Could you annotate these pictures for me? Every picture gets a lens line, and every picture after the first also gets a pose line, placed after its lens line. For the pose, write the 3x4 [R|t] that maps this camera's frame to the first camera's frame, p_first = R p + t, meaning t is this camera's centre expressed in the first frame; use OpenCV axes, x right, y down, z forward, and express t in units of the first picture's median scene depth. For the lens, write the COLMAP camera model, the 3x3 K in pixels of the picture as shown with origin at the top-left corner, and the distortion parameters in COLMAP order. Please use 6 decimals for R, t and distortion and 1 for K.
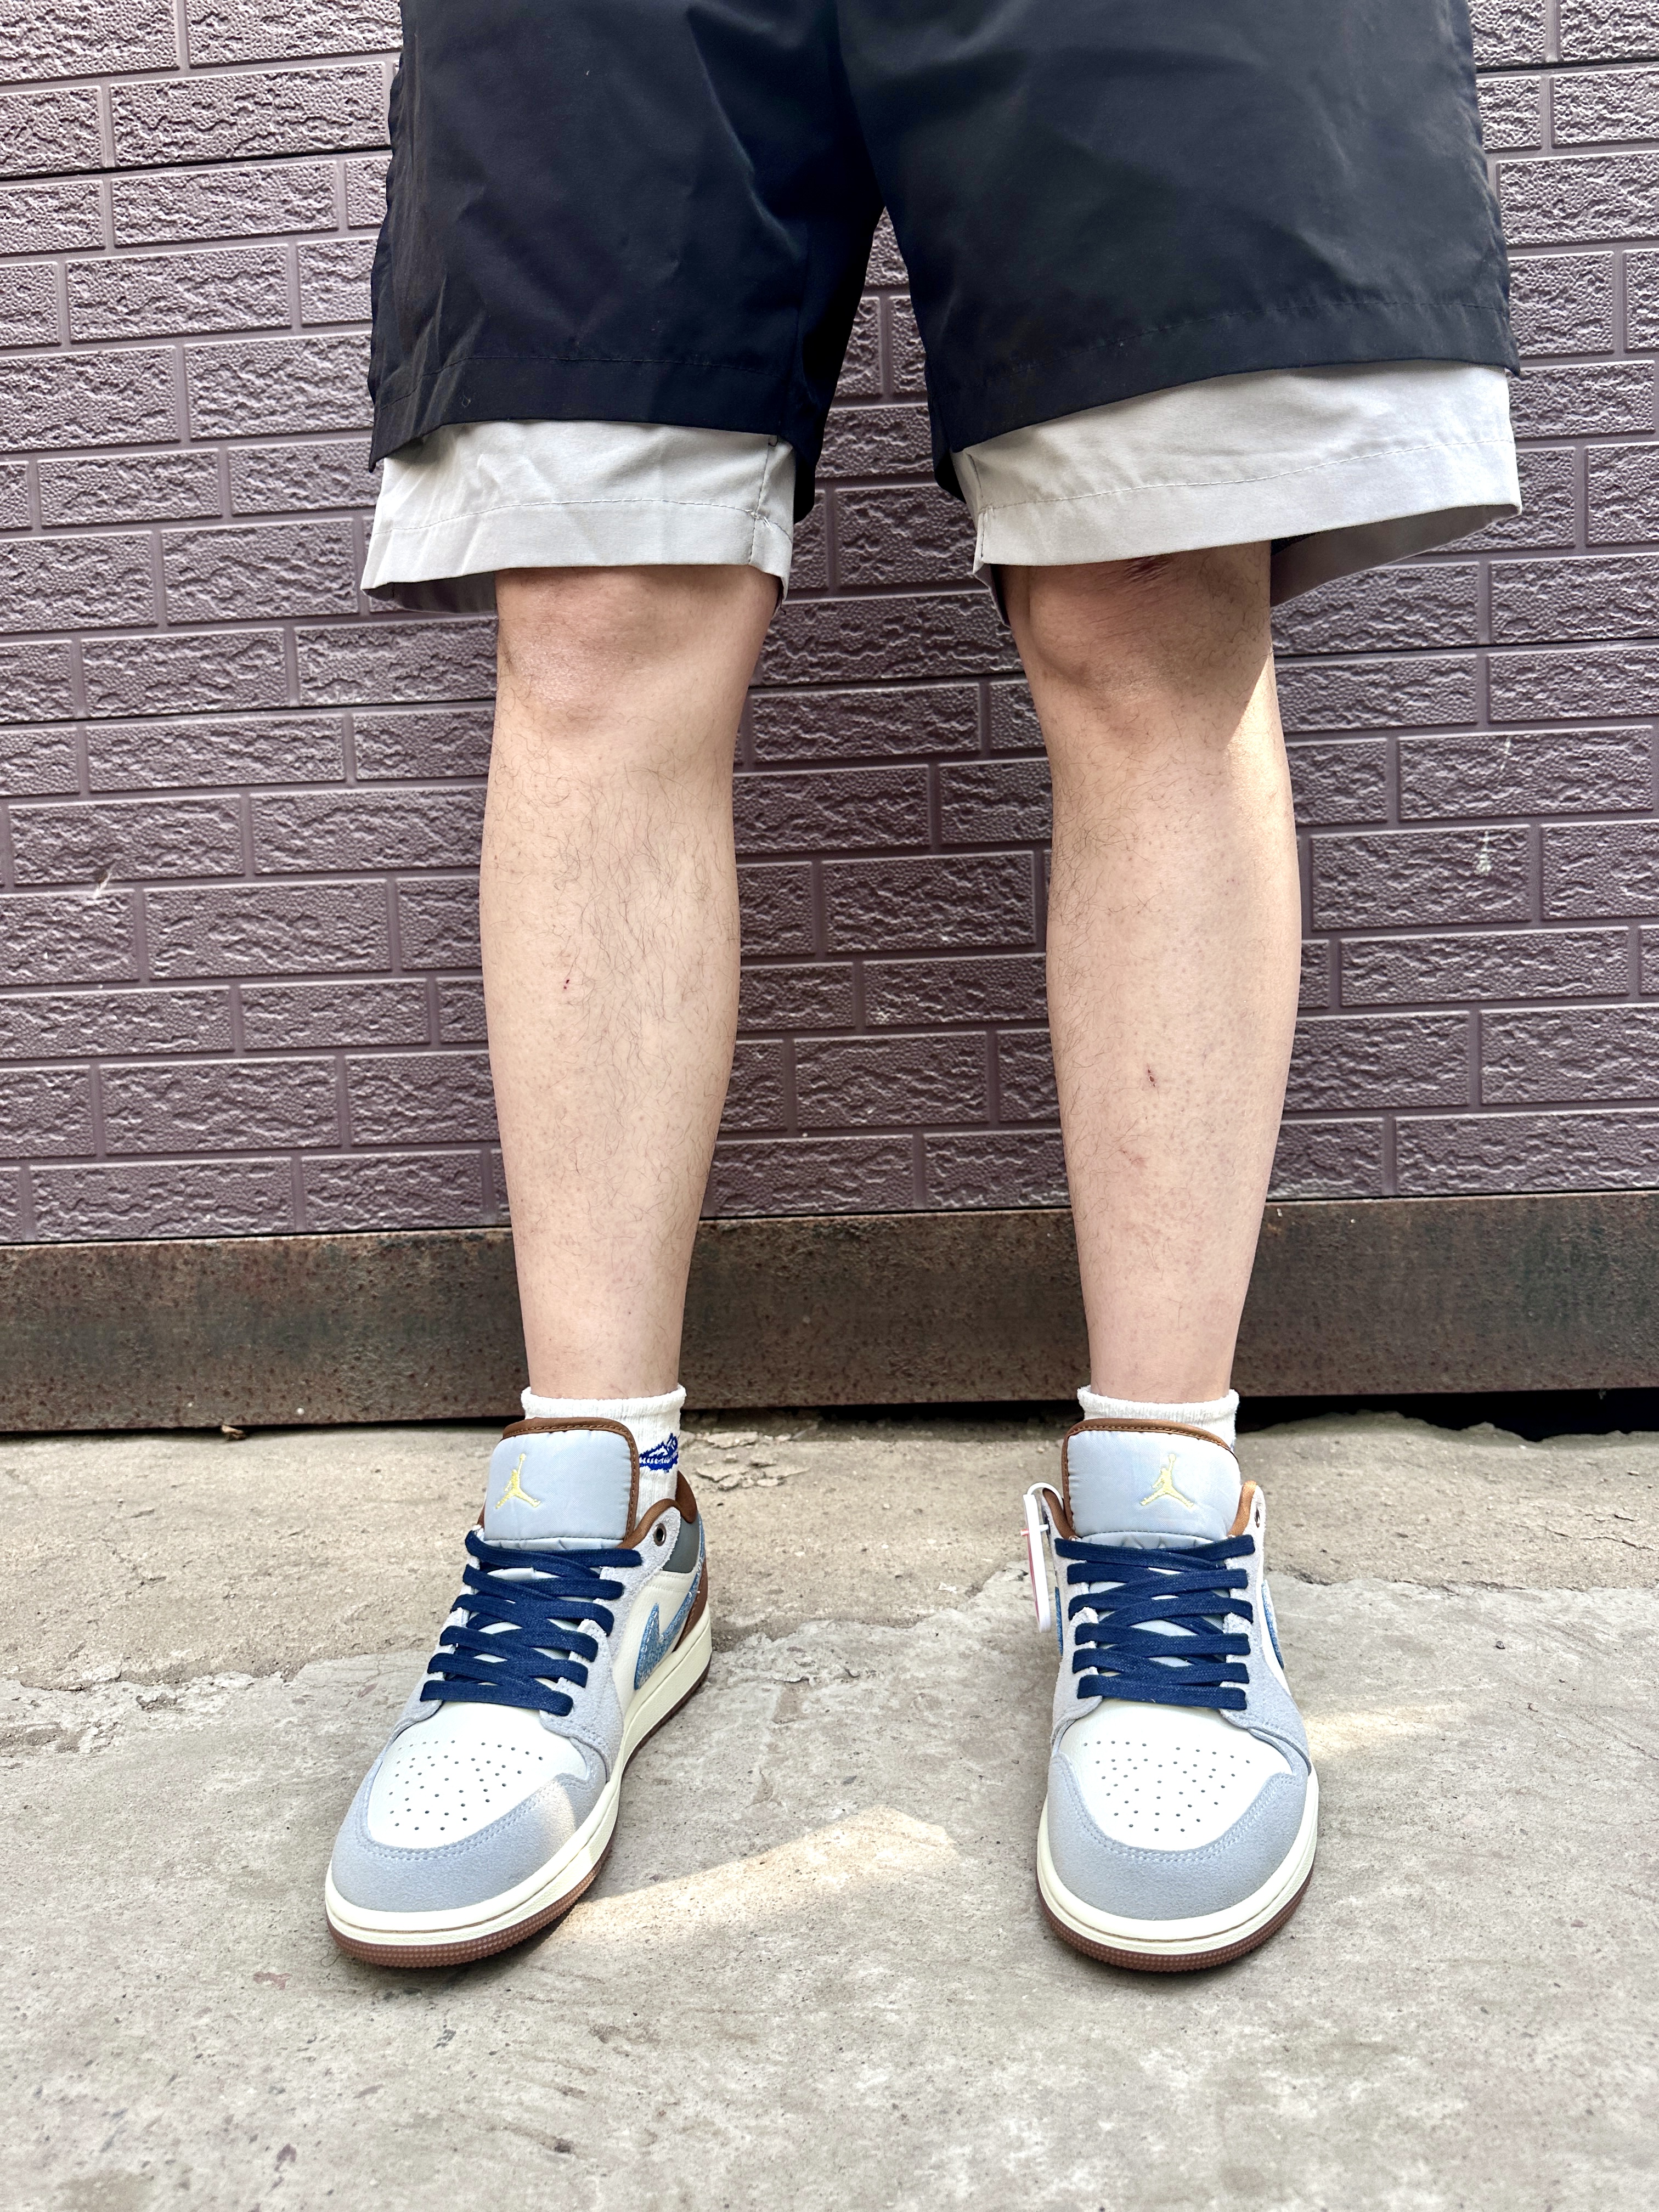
lens RADIAL K [[1387.3, 0, 844.0], [0, 1387.3, 1128.1], [0, 0, 1]] dist [-0.013966, -0.001940]
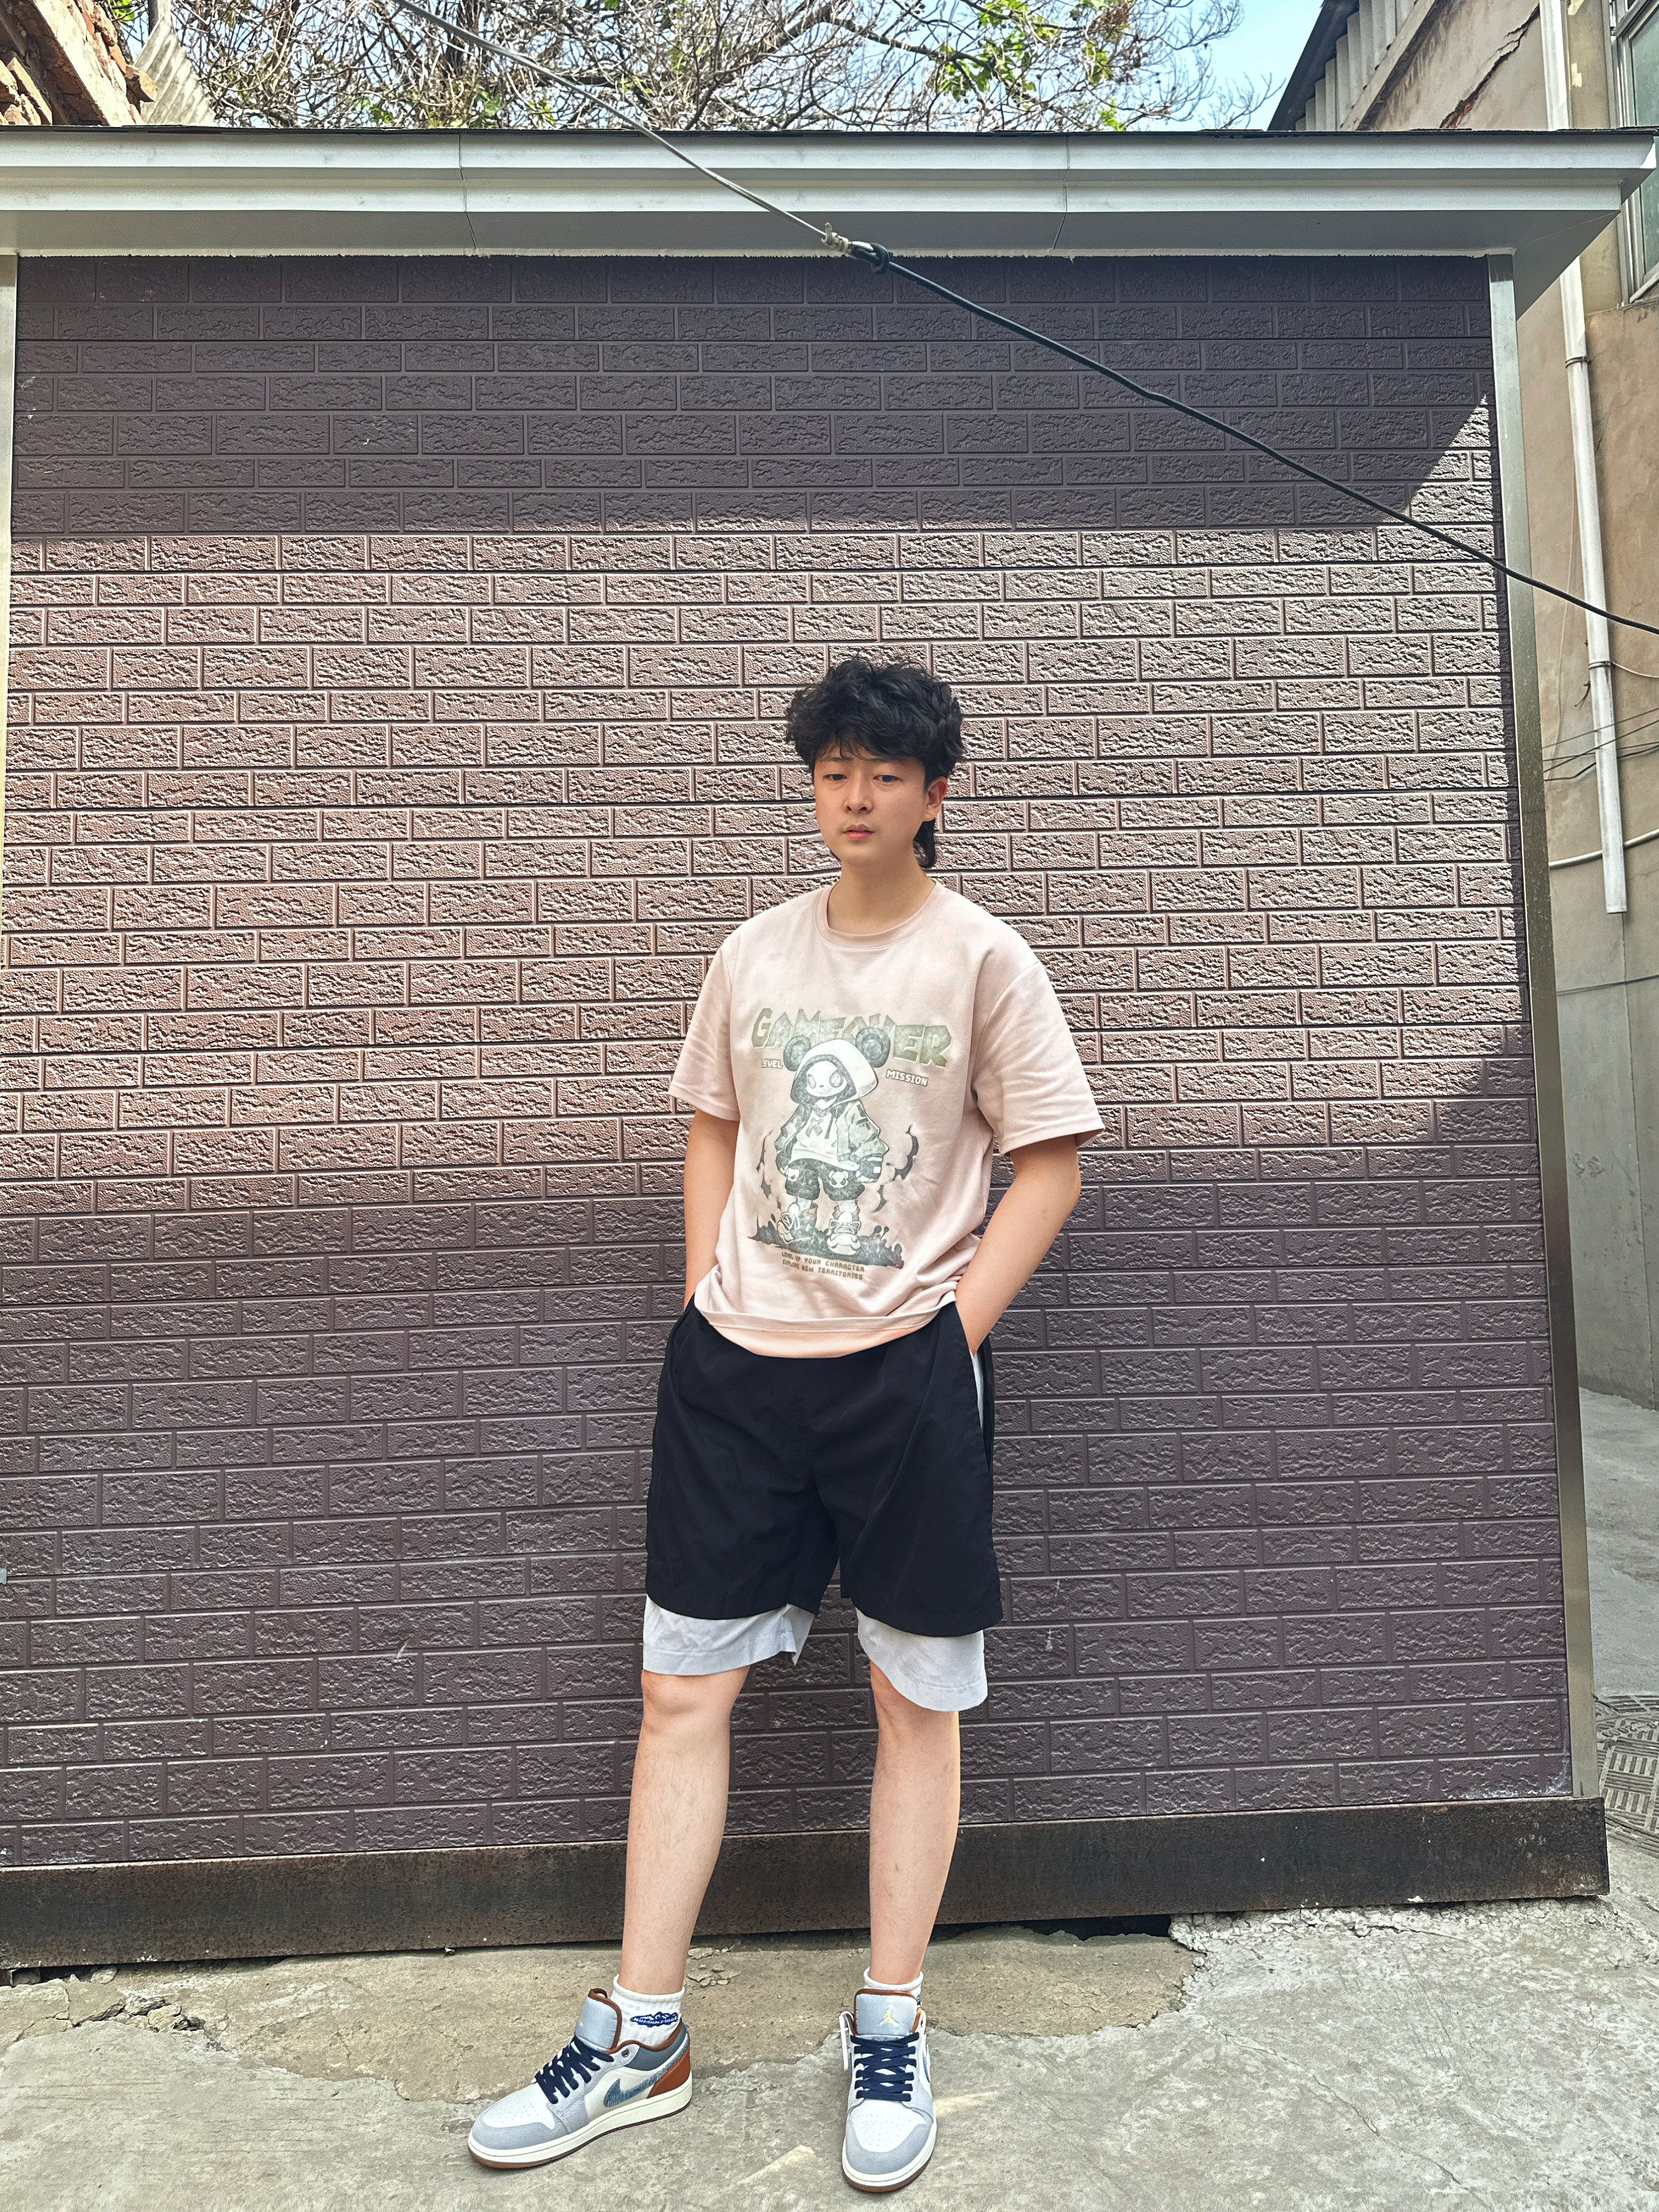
lens RADIAL K [[1453.3, 0, 829.5], [0, 1453.3, 1106.0], [0, 0, 1]] dist [-0.017834, 0.003396]
pose [[0.993275, 0.037788, 0.109436, -0.180032], [-0.018443, 0.984810, -0.172653, -0.670746], [-0.114298, 0.169474, 0.978884, -1.392175]]
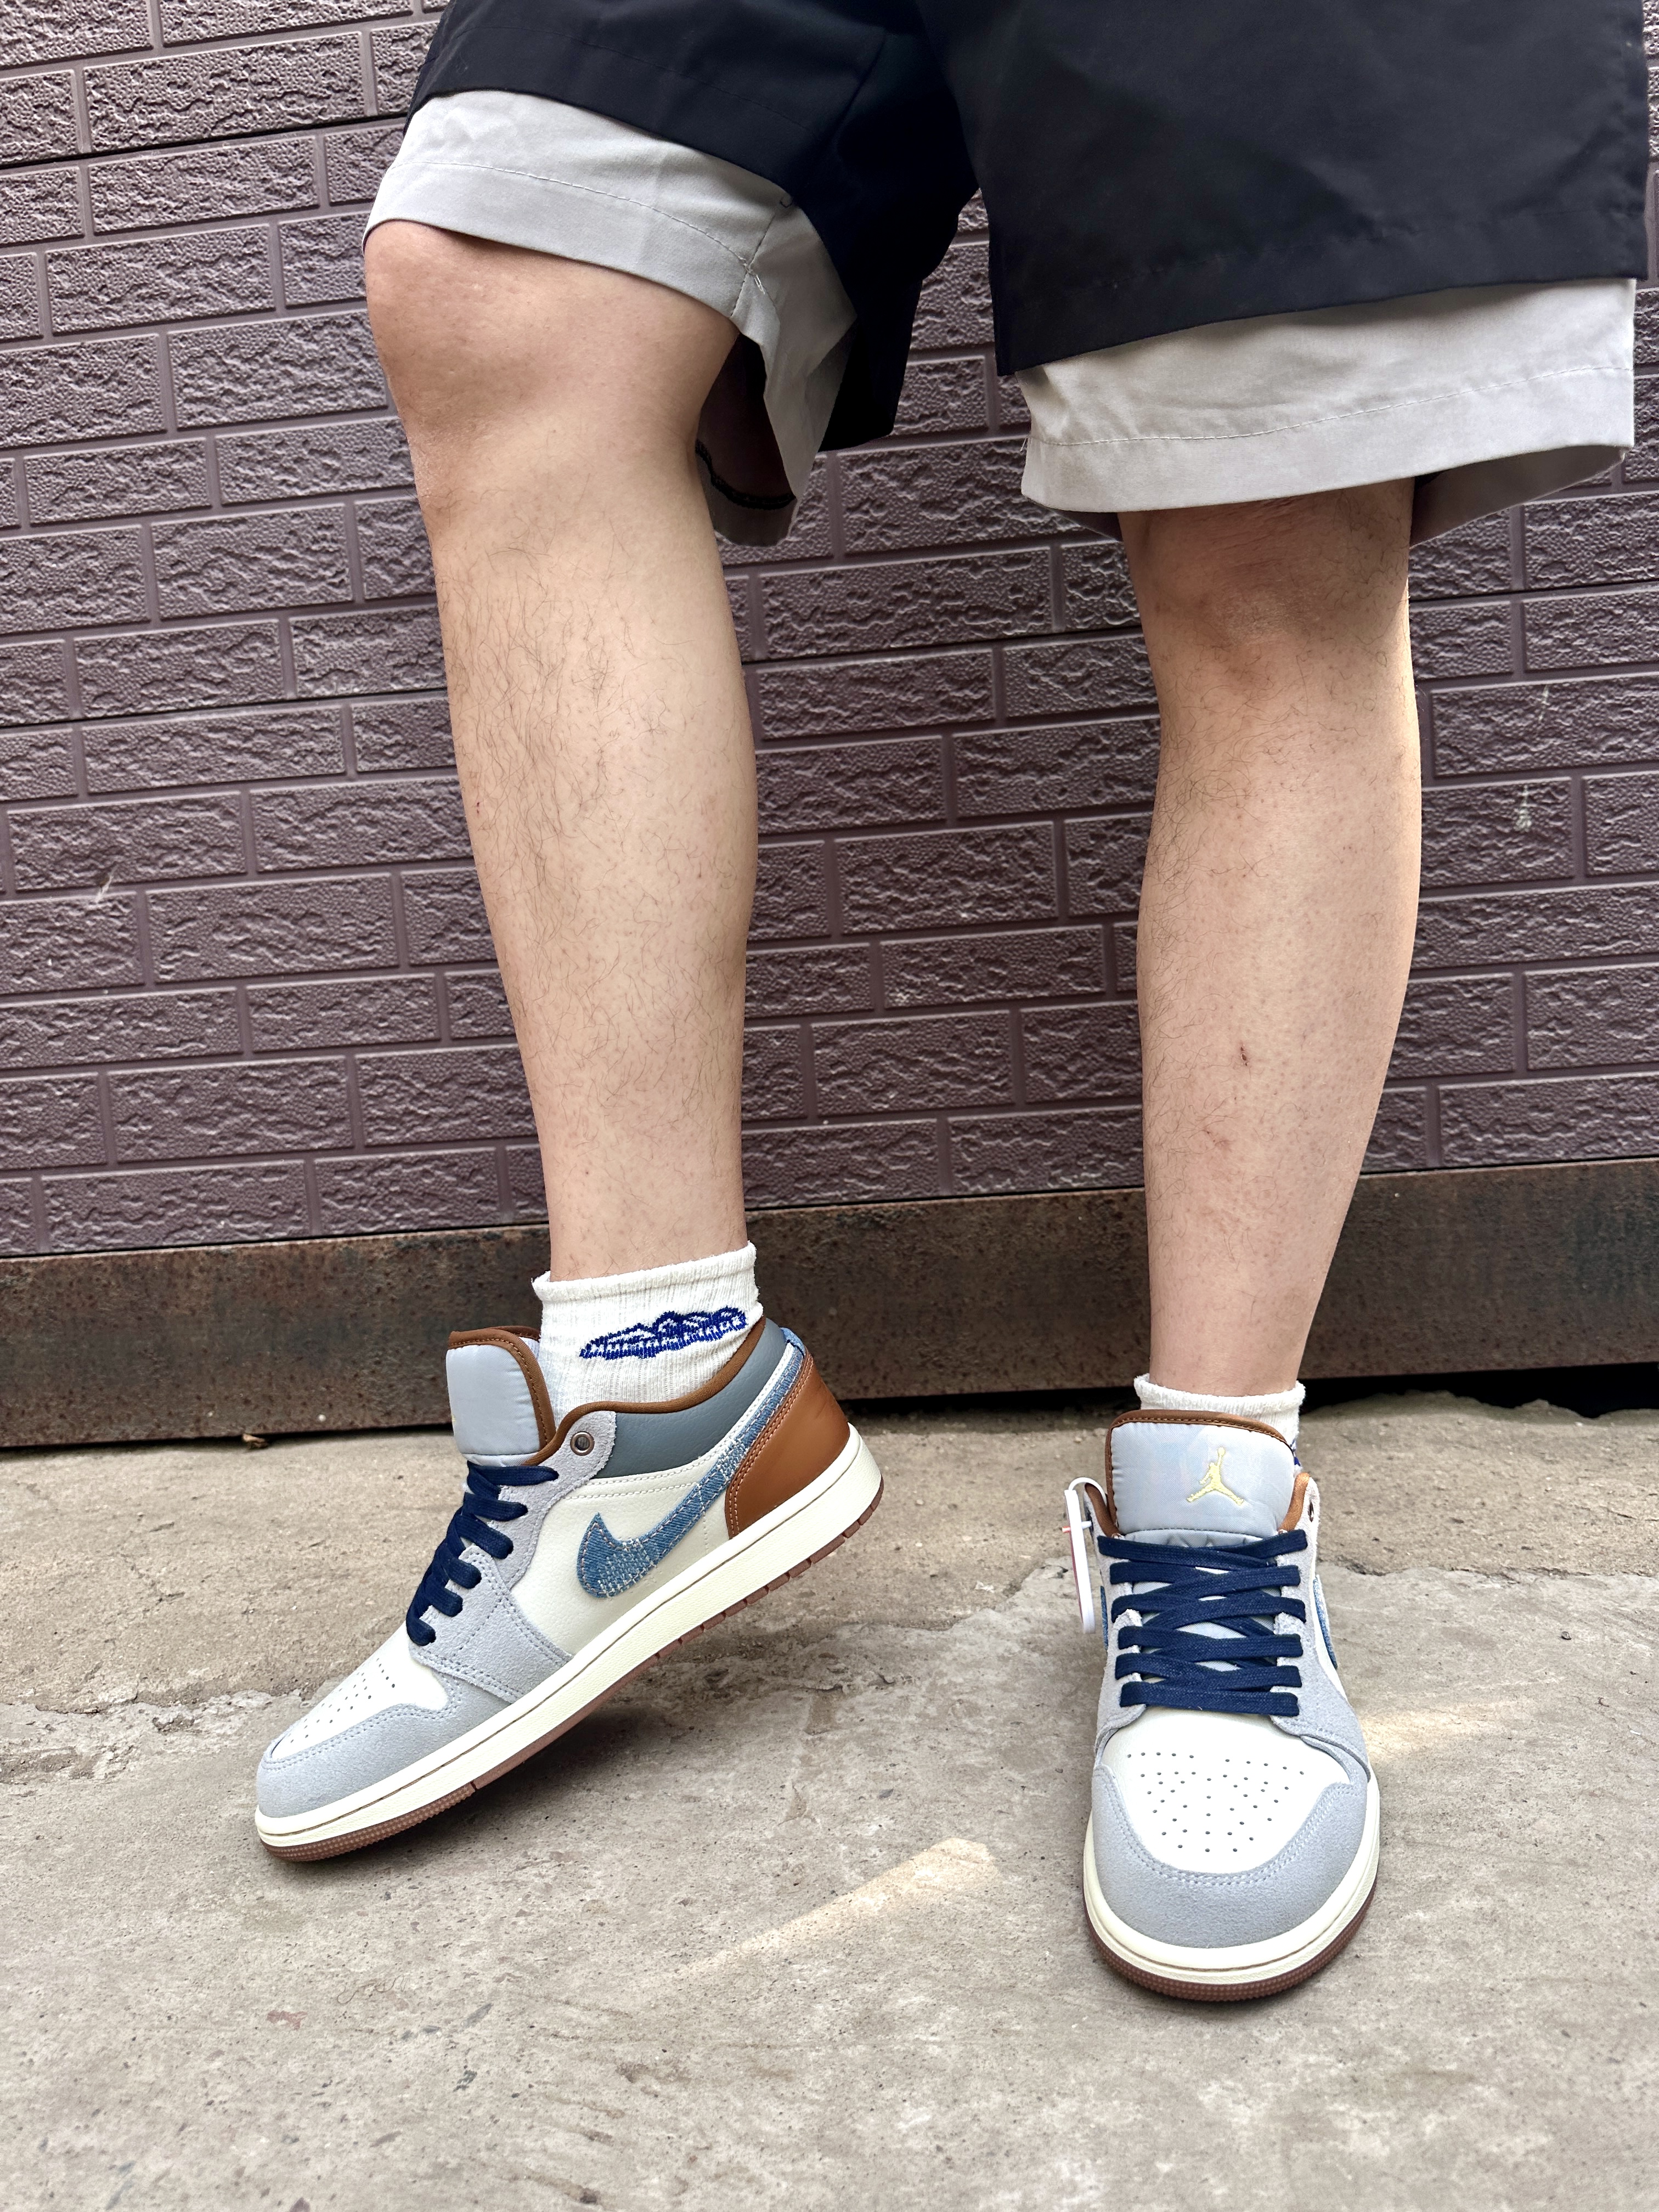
lens RADIAL K [[1387.3, 0, 844.0], [0, 1387.3, 1128.1], [0, 0, 1]] dist [-0.013966, -0.001940]
pose [[0.999342, -0.028854, -0.021962, 0.005783], [0.029070, 0.999531, 0.009599, 0.000235], [0.021675, -0.010231, 0.999713, 0.028517]]
